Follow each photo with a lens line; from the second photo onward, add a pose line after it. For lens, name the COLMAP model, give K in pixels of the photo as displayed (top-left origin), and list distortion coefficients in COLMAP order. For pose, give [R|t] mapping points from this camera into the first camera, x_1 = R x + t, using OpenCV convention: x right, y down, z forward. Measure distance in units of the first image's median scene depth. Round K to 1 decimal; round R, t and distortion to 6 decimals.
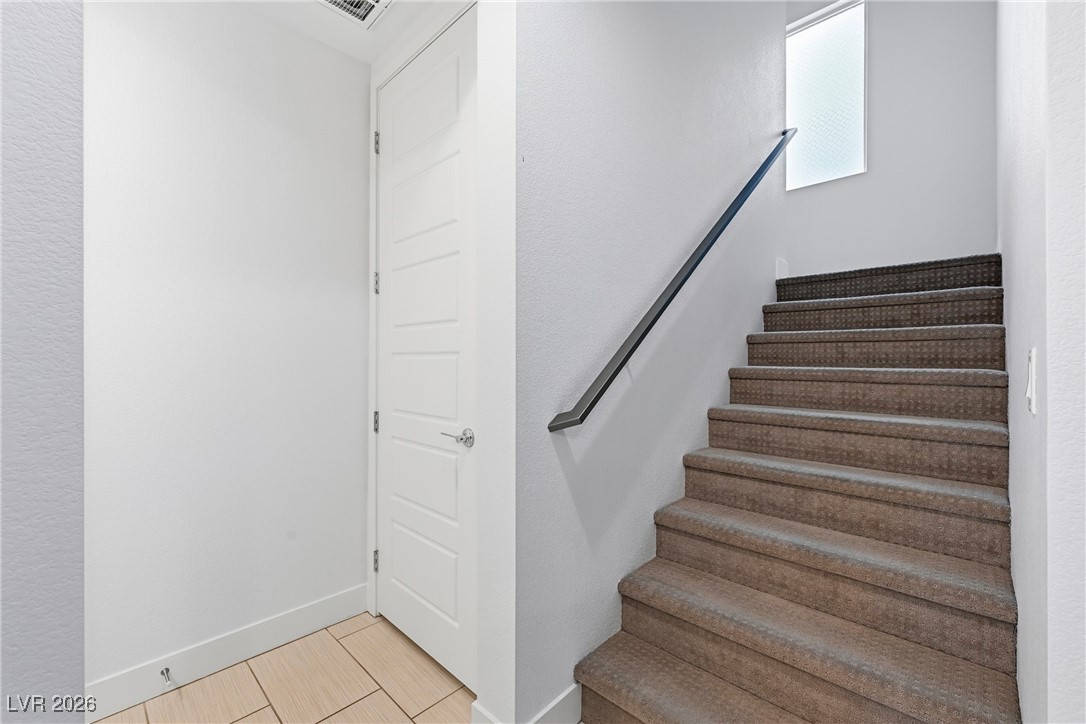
lens RADIAL K [[450.0, 0, 543.0], [0, 450.0, 362.0], [0, 0, 1]] dist [0.000717, -0.000274]
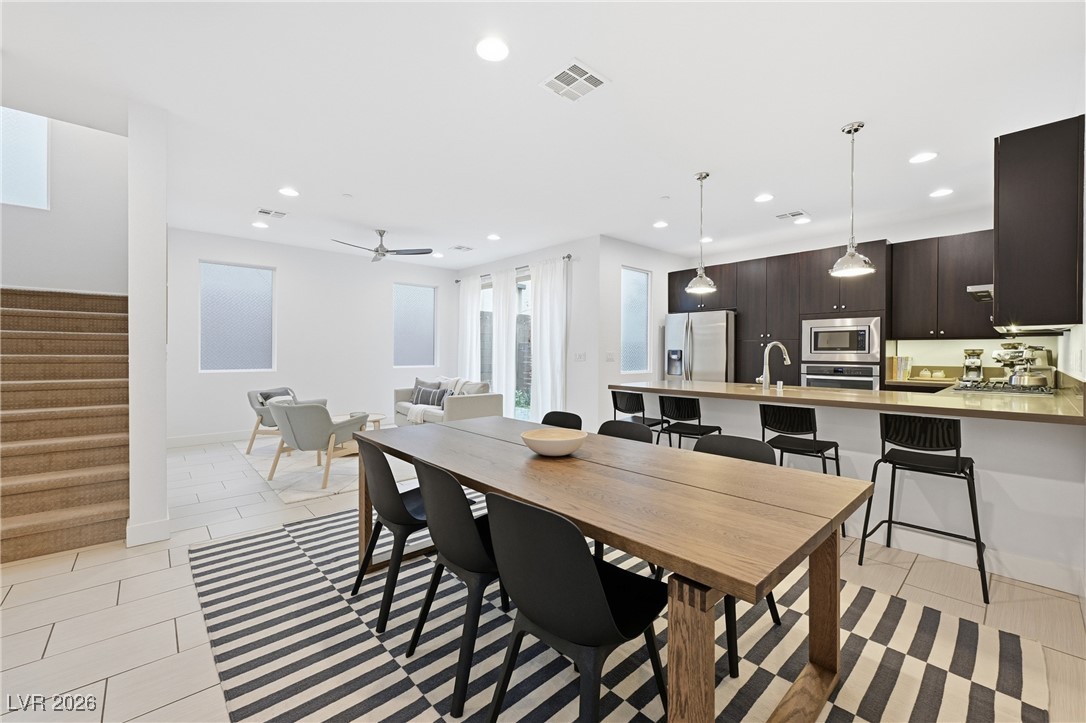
lens RADIAL K [[432.3, 0, 541.5], [0, 432.3, 353.8], [0, 0, 1]] dist [-0.000079, 0.000170]
pose [[0.068040, -0.002733, 0.997679, -0.930404], [-0.002972, 0.999991, 0.002942, -0.002413], [-0.997678, -0.003165, 0.068031, -1.096873]]
